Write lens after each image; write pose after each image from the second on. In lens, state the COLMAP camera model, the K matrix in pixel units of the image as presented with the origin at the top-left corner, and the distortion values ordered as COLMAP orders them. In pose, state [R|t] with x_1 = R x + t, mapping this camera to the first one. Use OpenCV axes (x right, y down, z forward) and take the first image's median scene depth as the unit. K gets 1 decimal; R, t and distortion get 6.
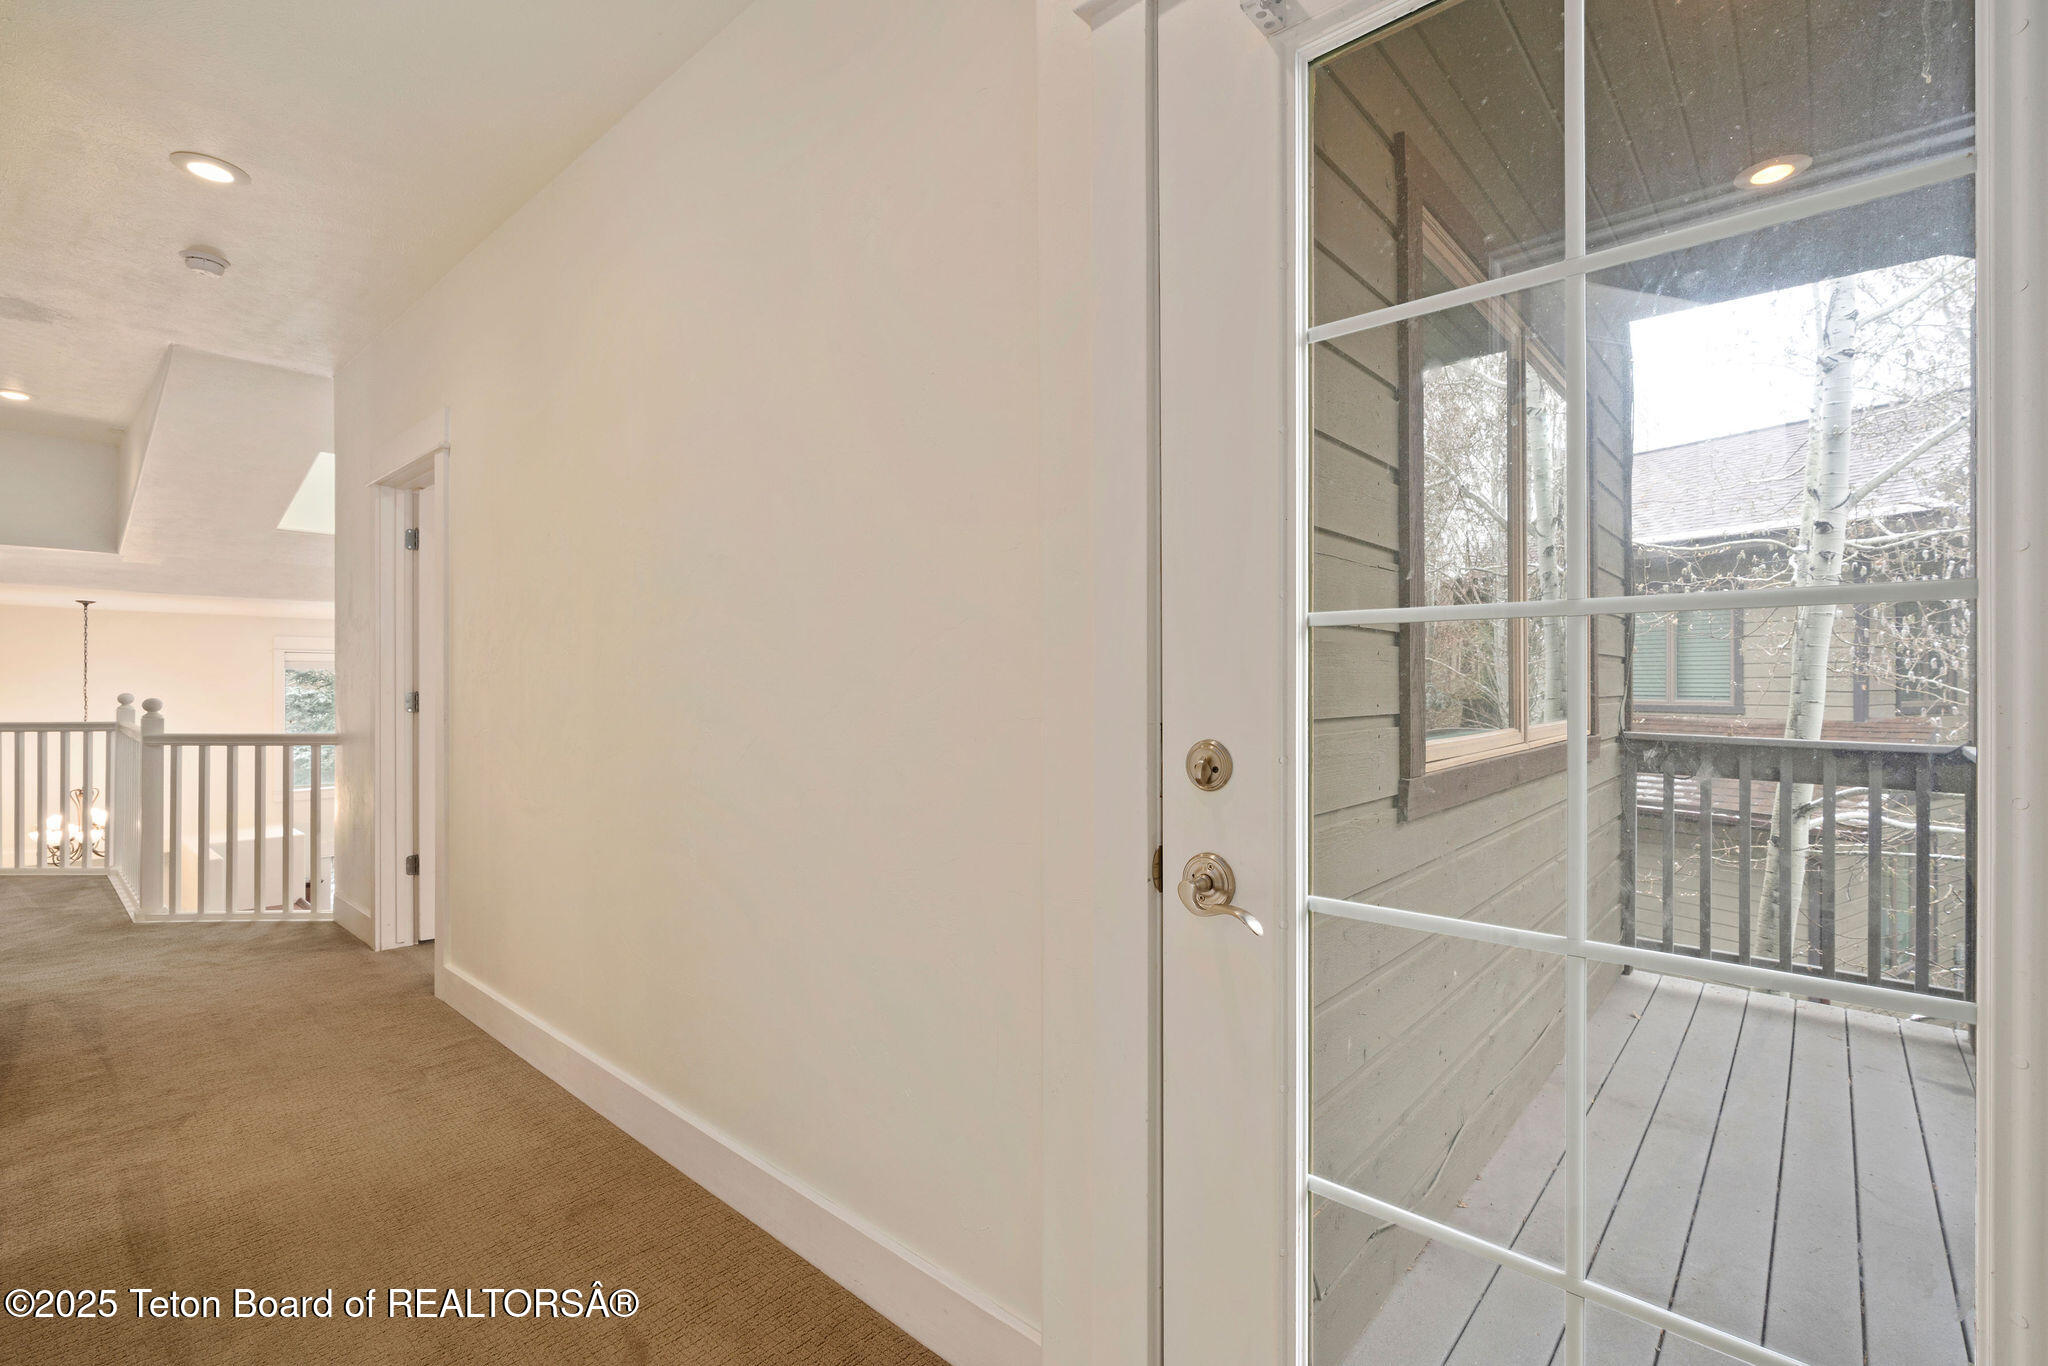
lens RADIAL K [[913.9, 0, 1024.0], [0, 913.9, 683.0], [0, 0, 1]] dist [0.002958, 0.000562]
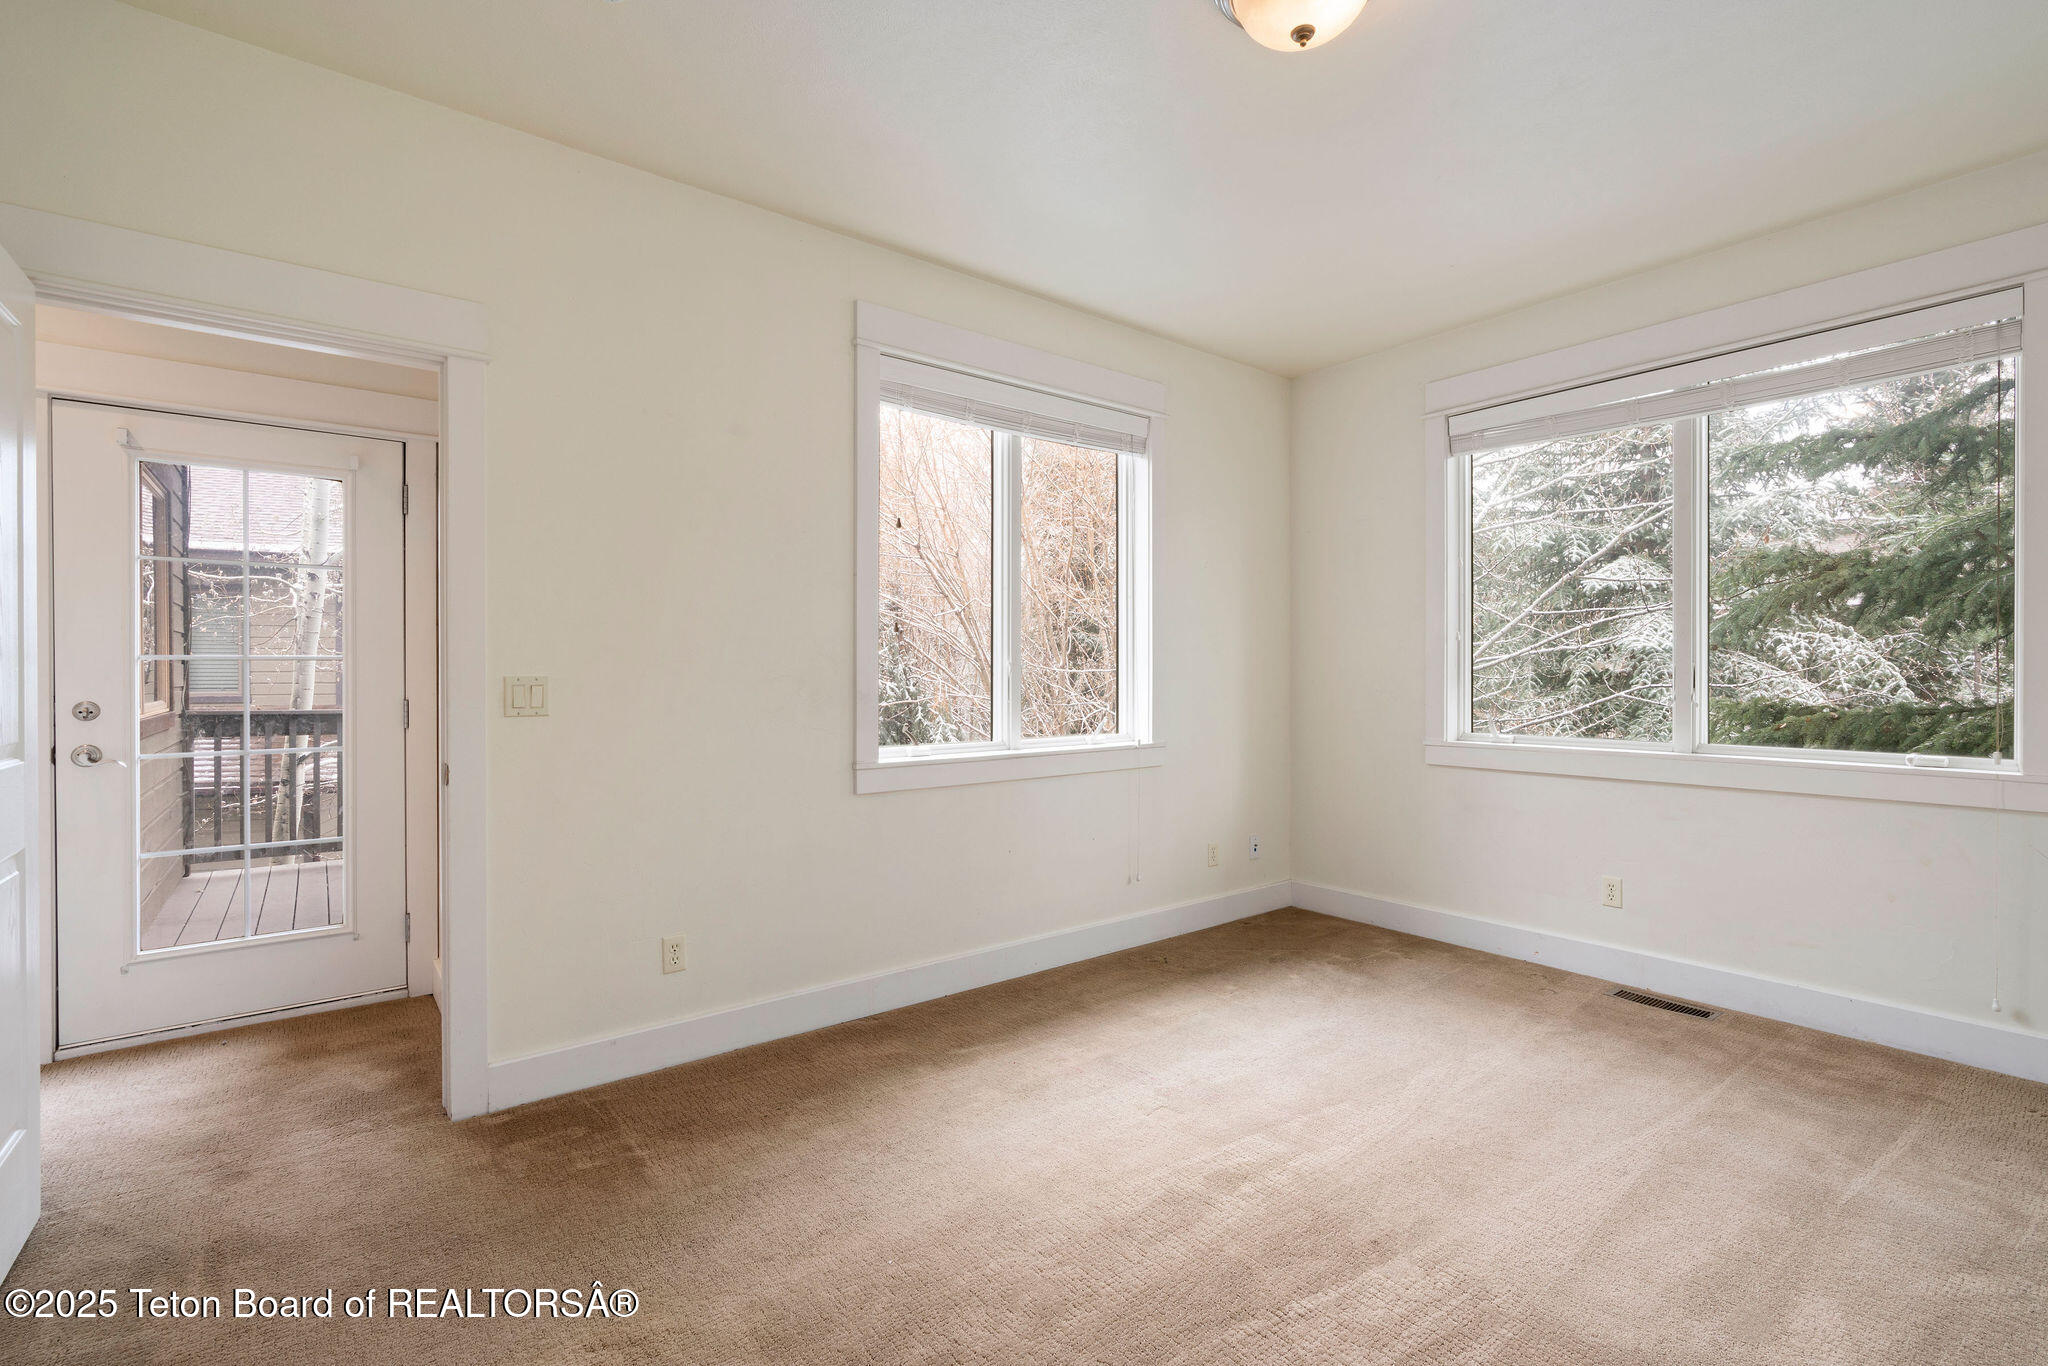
lens RADIAL K [[913.9, 0, 1024.0], [0, 913.9, 683.0], [0, 0, 1]] dist [0.002958, 0.000562]
pose [[0.191843, -0.008112, 0.981392, -0.471190], [0.001354, 0.999967, 0.008001, -0.001466], [-0.981425, -0.000207, 0.191847, -0.538759]]
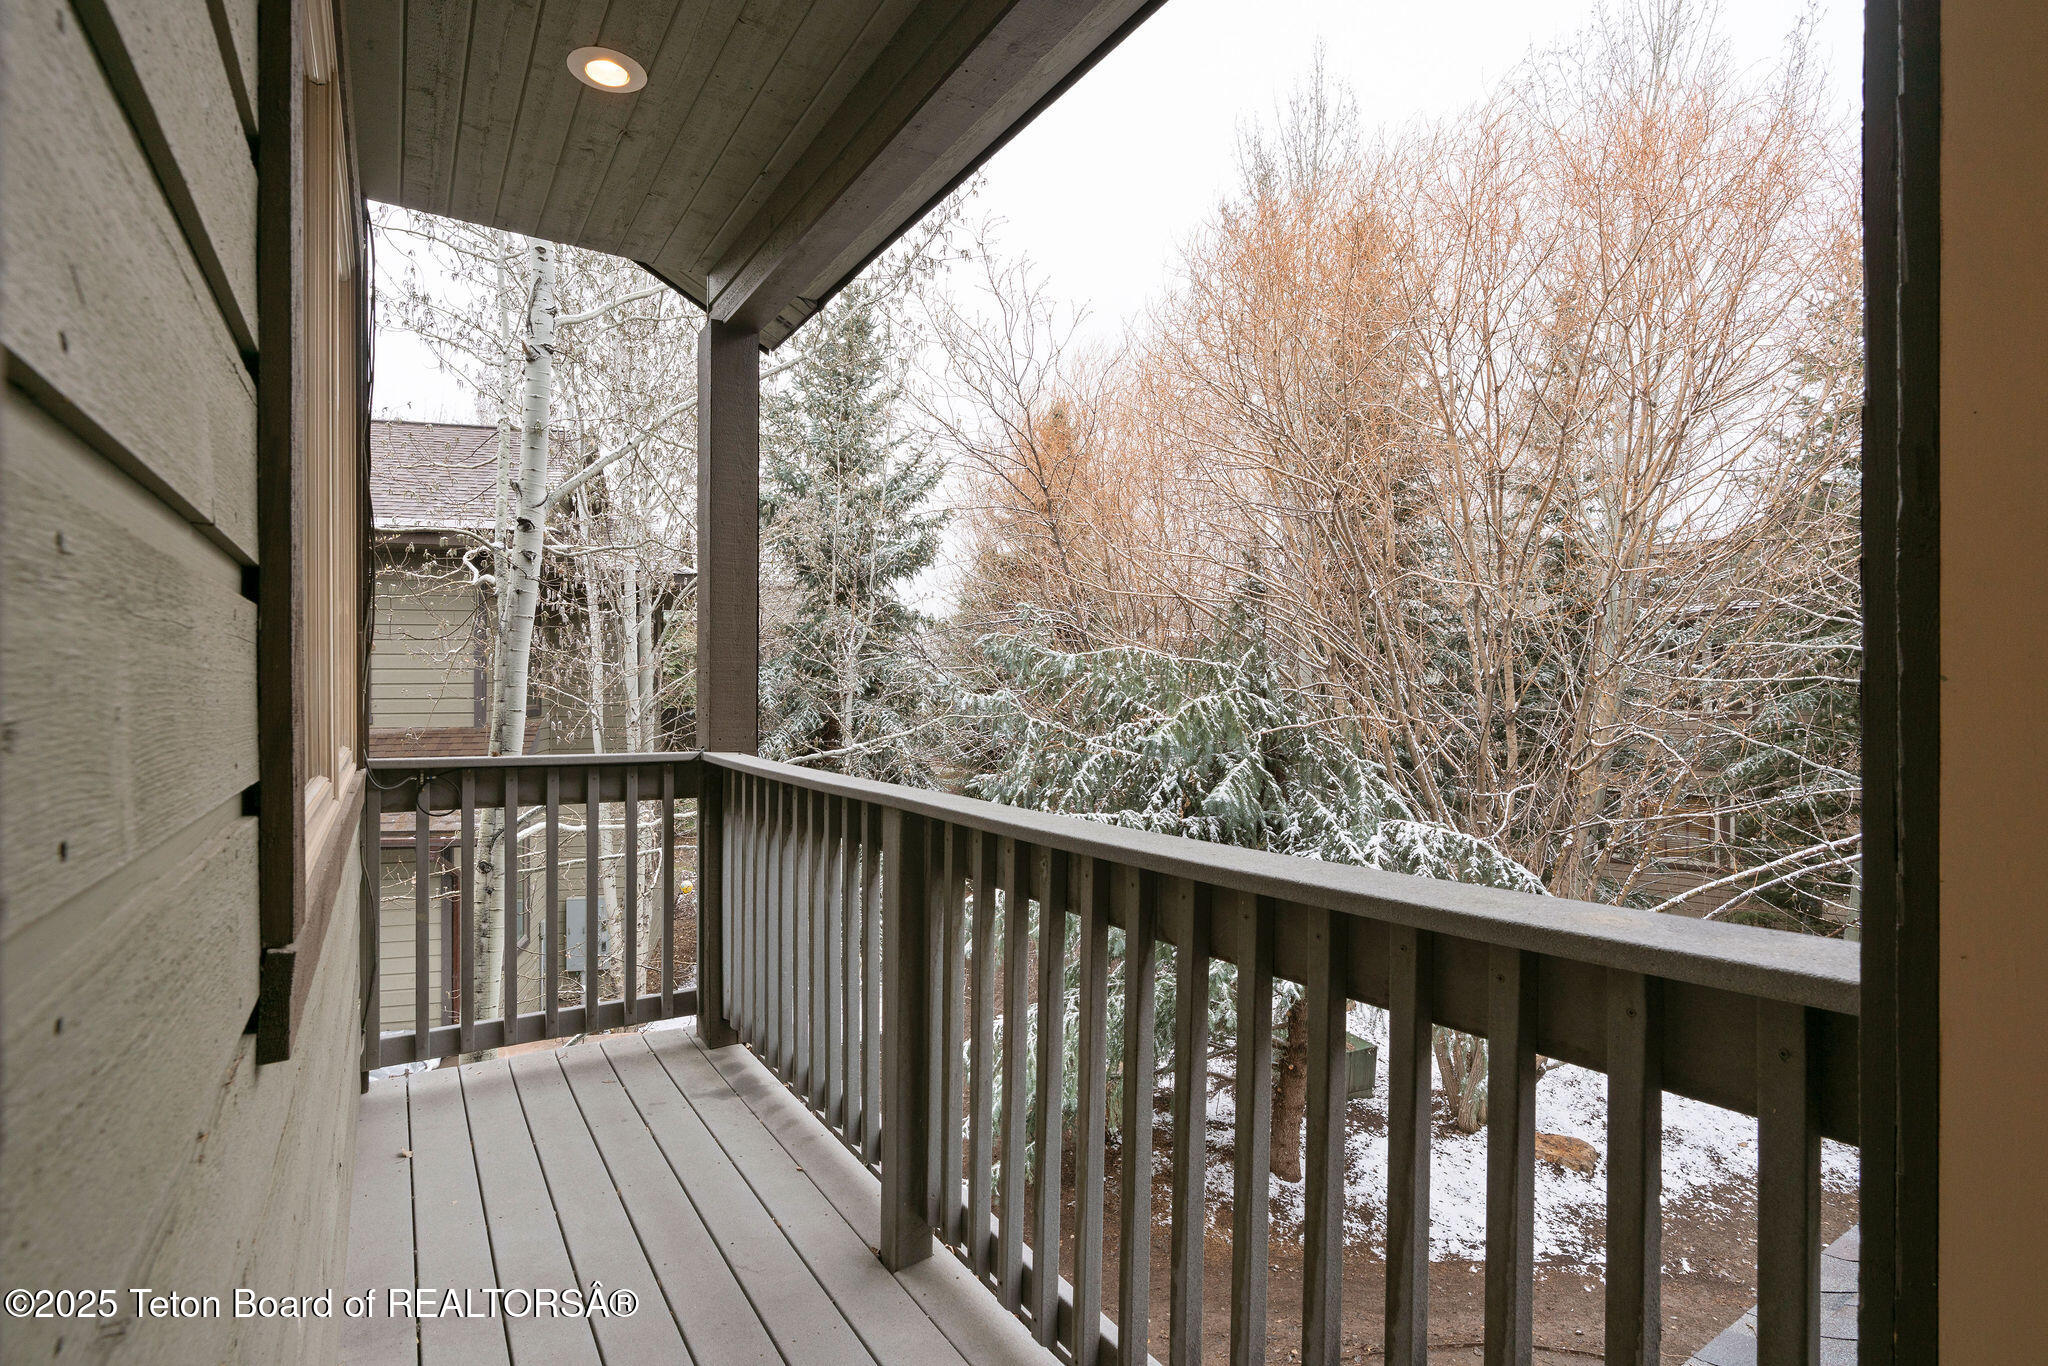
lens RADIAL K [[992.0, 0, 1024.0], [0, 992.0, 683.0], [0, 0, 1]] dist [-0.003773, -0.000372]
pose [[0.287365, 0.003923, 0.957813, 0.049873], [0.004094, 0.999977, -0.005324, 0.000399], [-0.957812, 0.005451, 0.287342, 0.251052]]
